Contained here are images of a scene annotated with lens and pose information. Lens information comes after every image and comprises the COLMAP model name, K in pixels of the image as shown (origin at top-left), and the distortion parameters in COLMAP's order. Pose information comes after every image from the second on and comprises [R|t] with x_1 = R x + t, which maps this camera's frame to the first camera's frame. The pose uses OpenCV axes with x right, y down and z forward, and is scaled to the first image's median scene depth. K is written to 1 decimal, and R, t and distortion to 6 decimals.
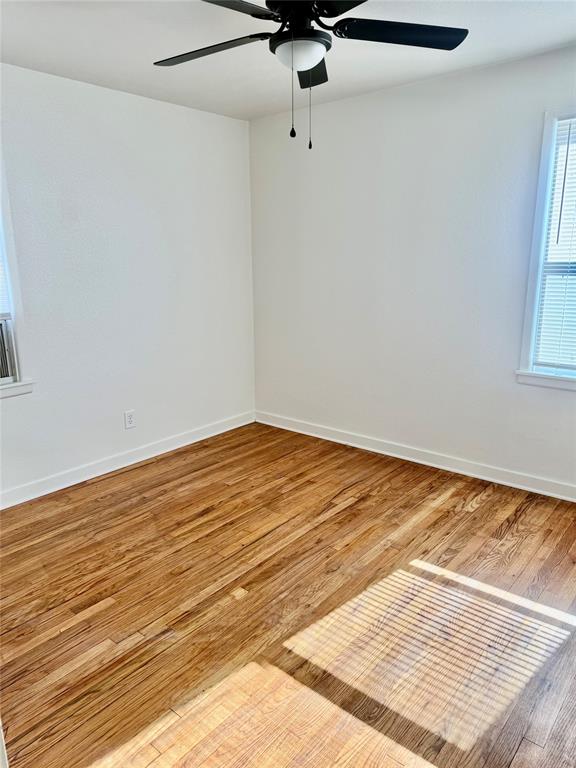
lens RADIAL K [[532.7, 0, 283.8], [0, 532.7, 380.2], [0, 0, 1]] dist [0.001393, -0.013149]
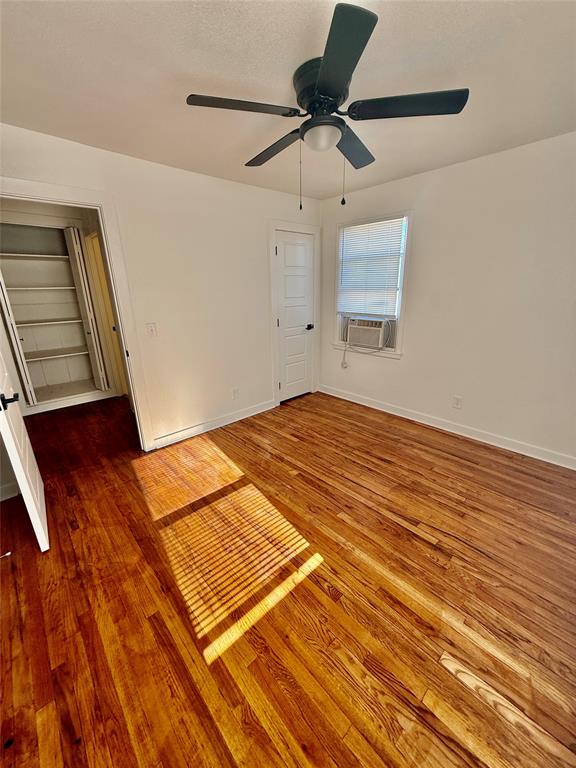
lens RADIAL K [[309.3, 0, 287.3], [0, 309.3, 386.7], [0, 0, 1]] dist [-0.010435, -0.000608]
pose [[-0.123552, 0.329443, -0.936057, 0.663072], [-0.211884, 0.912773, 0.349215, -0.197248], [0.969453, 0.241482, -0.042971, 0.755595]]
